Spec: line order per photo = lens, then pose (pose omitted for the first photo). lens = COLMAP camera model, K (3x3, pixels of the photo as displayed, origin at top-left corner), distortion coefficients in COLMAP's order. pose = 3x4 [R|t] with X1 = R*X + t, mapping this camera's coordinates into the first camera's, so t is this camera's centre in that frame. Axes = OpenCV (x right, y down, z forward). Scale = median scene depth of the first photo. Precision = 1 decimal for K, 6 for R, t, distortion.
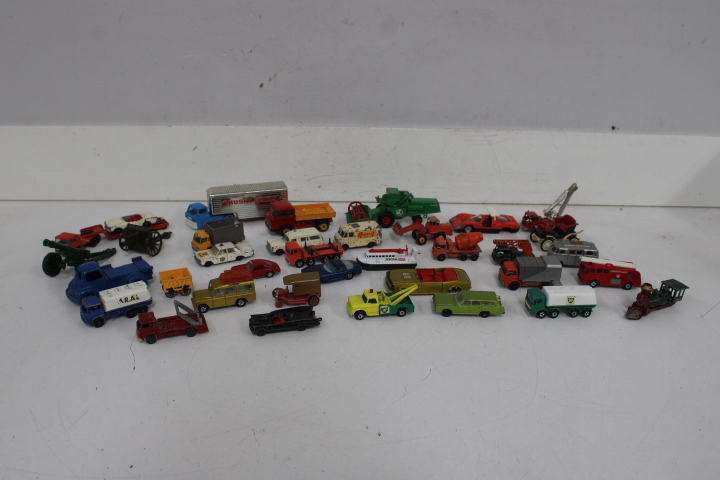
lens RADIAL K [[666.1, 0, 360.0], [0, 666.1, 240.0], [0, 0, 1]] dist [-0.147521, 0.012507]
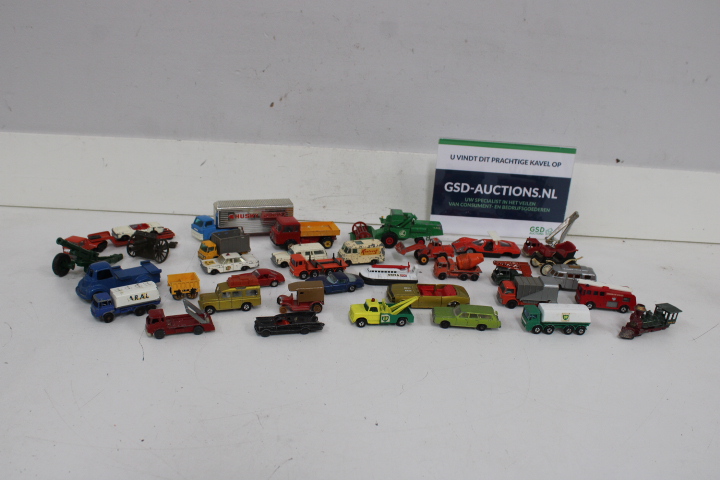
lens RADIAL K [[735.6, 0, 360.0], [0, 735.6, 240.0], [0, 0, 1]] dist [-0.148960, -0.016681]
pose [[0.999142, 0.041404, 0.001125, -0.007307], [-0.041212, 0.996481, -0.072993, 0.058694], [-0.004143, 0.072884, 0.997332, -0.129219]]
